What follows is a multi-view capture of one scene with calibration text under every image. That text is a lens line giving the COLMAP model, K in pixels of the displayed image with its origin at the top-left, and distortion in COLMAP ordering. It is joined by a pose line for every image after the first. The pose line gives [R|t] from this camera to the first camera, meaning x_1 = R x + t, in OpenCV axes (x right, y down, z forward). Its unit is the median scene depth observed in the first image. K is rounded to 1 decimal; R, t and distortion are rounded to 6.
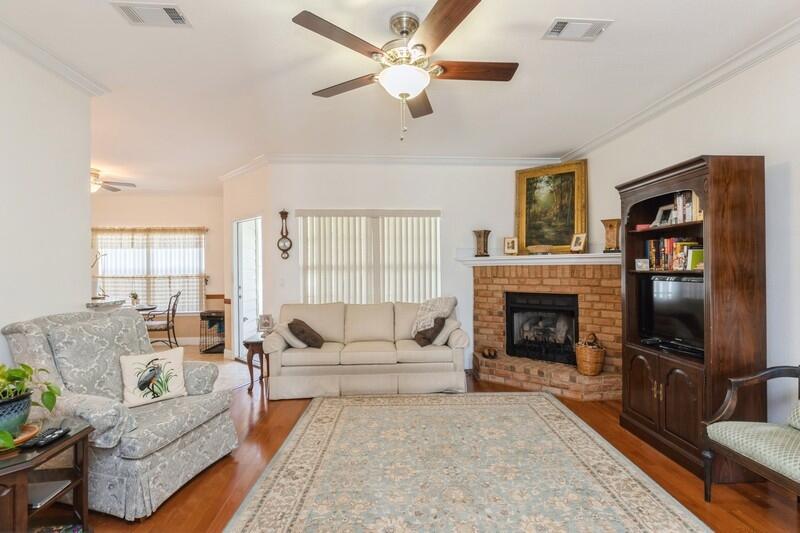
lens RADIAL K [[374.7, 0, 400.8], [0, 374.7, 270.6], [0, 0, 1]] dist [-0.002157, -0.000849]
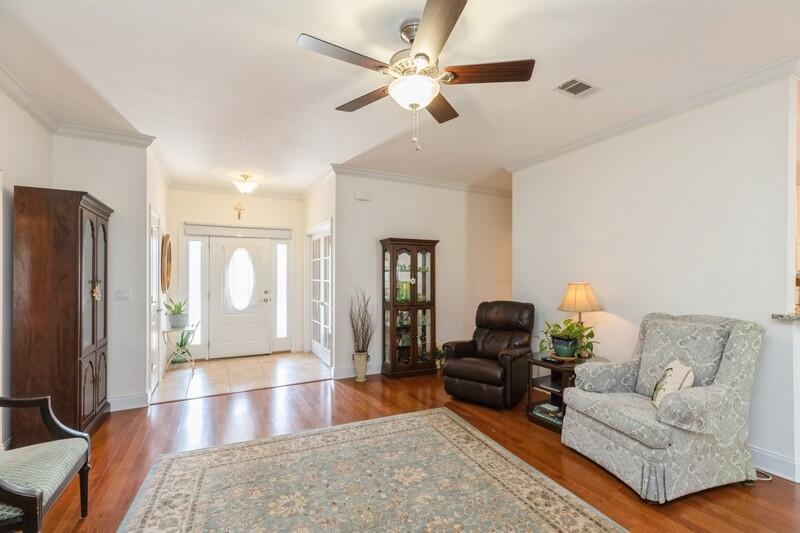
lens RADIAL K [[355.9, 0, 404.5], [0, 355.9, 276.4], [0, 0, 1]] dist [0.001336, 0.000202]
pose [[-0.911934, 0.008132, -0.410255, 0.214252], [0.004891, 0.999948, 0.008950, -0.009136], [0.410307, 0.006156, -0.911927, 0.924254]]
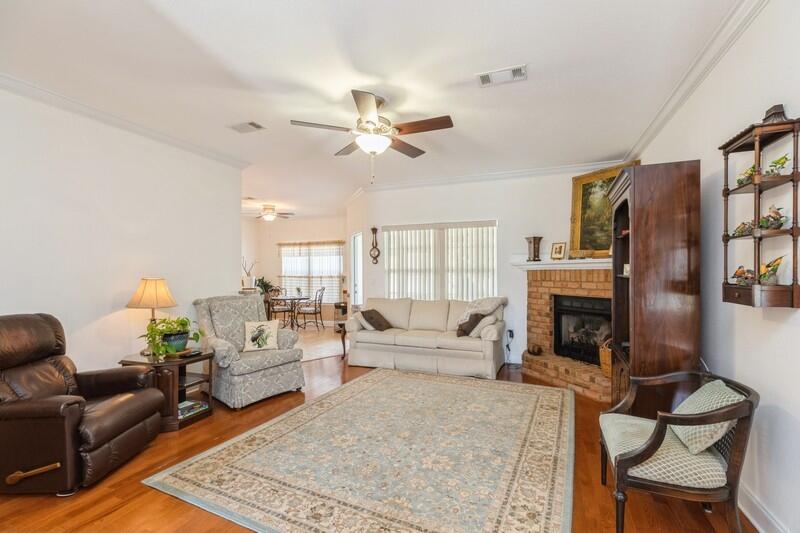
lens RADIAL K [[355.9, 0, 404.5], [0, 355.9, 276.4], [0, 0, 1]] dist [0.001336, 0.000202]
pose [[0.903923, 0.011530, -0.427539, 0.352892], [-0.007448, 0.999909, 0.011218, -0.002503], [0.427630, -0.006955, 0.903927, -0.097374]]
